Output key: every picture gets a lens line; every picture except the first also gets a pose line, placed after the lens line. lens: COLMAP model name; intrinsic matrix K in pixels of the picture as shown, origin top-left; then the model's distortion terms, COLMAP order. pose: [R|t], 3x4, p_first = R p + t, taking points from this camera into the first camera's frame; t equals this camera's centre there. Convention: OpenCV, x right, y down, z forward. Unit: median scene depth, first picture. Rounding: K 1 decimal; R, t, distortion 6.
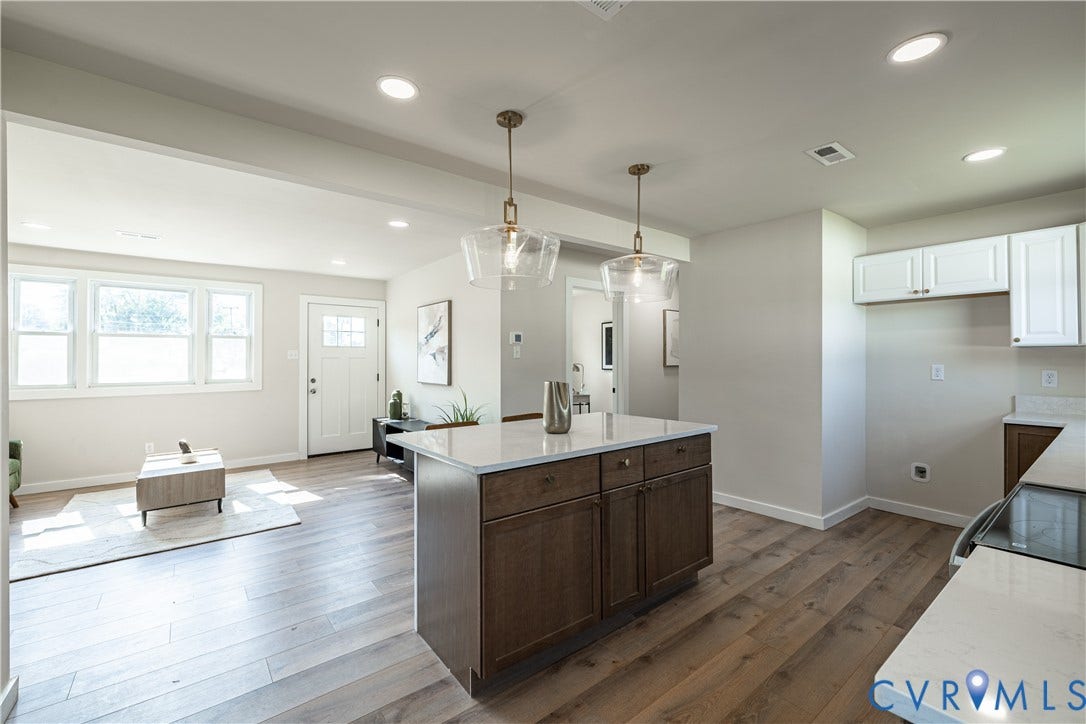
lens RADIAL K [[454.3, 0, 542.9], [0, 454.3, 356.1], [0, 0, 1]] dist [0.002692, -0.000171]
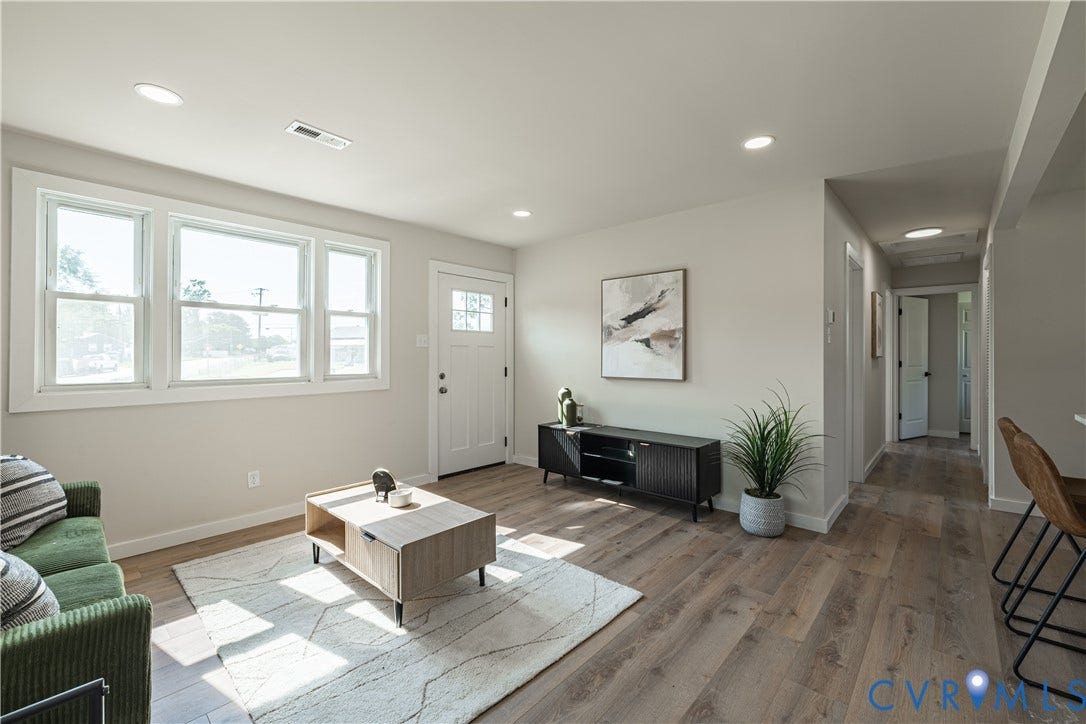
lens RADIAL K [[454.3, 0, 541.7], [0, 454.3, 356.2], [0, 0, 1]] dist [0.002692, -0.000171]
pose [[0.986427, 0.002492, 0.164182, -0.869383], [-0.003642, 0.999971, 0.006706, 0.029486], [-0.164161, -0.007213, 0.986407, 0.440762]]
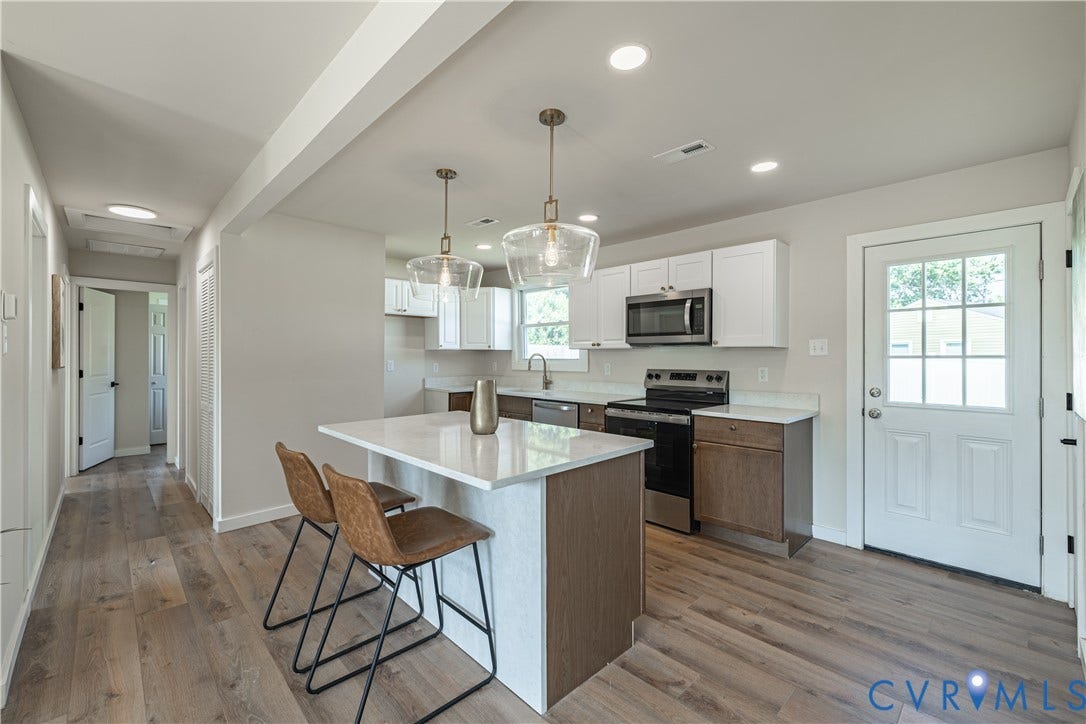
lens RADIAL K [[454.3, 0, 547.6], [0, 454.3, 354.9], [0, 0, 1]] dist [0.002692, -0.000171]
pose [[-0.102501, 0.004686, 0.994722, -0.700999], [-0.005823, 0.999969, -0.005310, 0.006128], [-0.994716, -0.006337, -0.102470, 0.724996]]
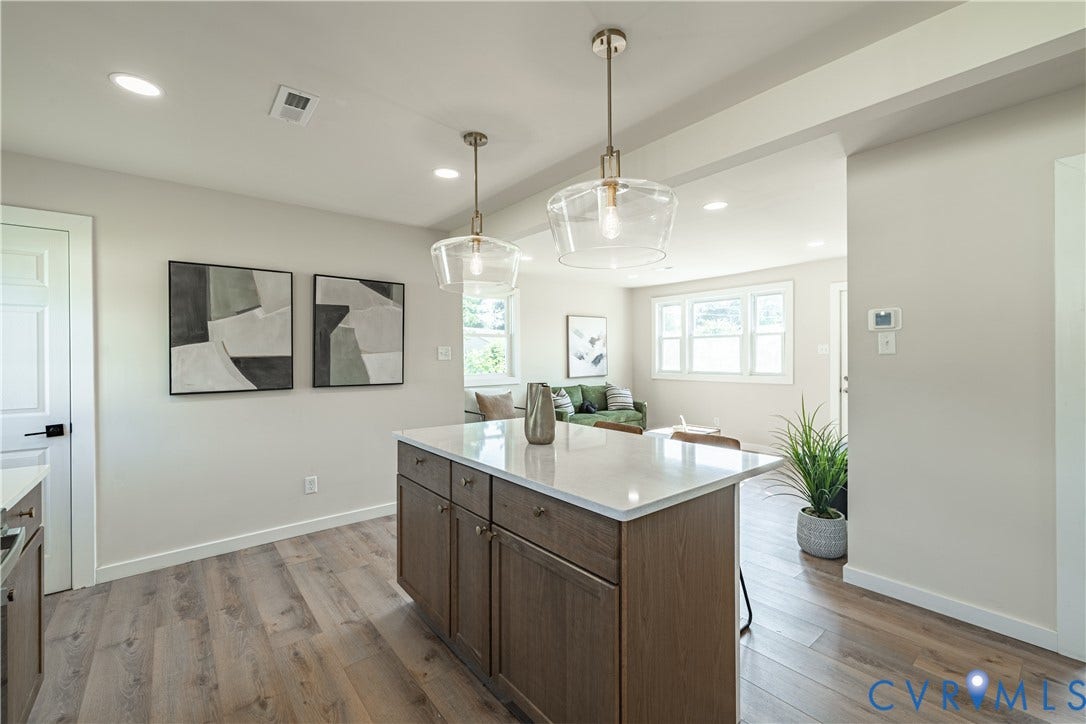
lens RADIAL K [[454.3, 0, 546.2], [0, 454.3, 355.4], [0, 0, 1]] dist [0.002692, -0.000171]
pose [[0.018670, 0.003263, -0.999820, 0.673018], [0.011770, 0.999925, 0.003484, -0.000823], [0.999756, -0.011833, 0.018630, 0.747943]]
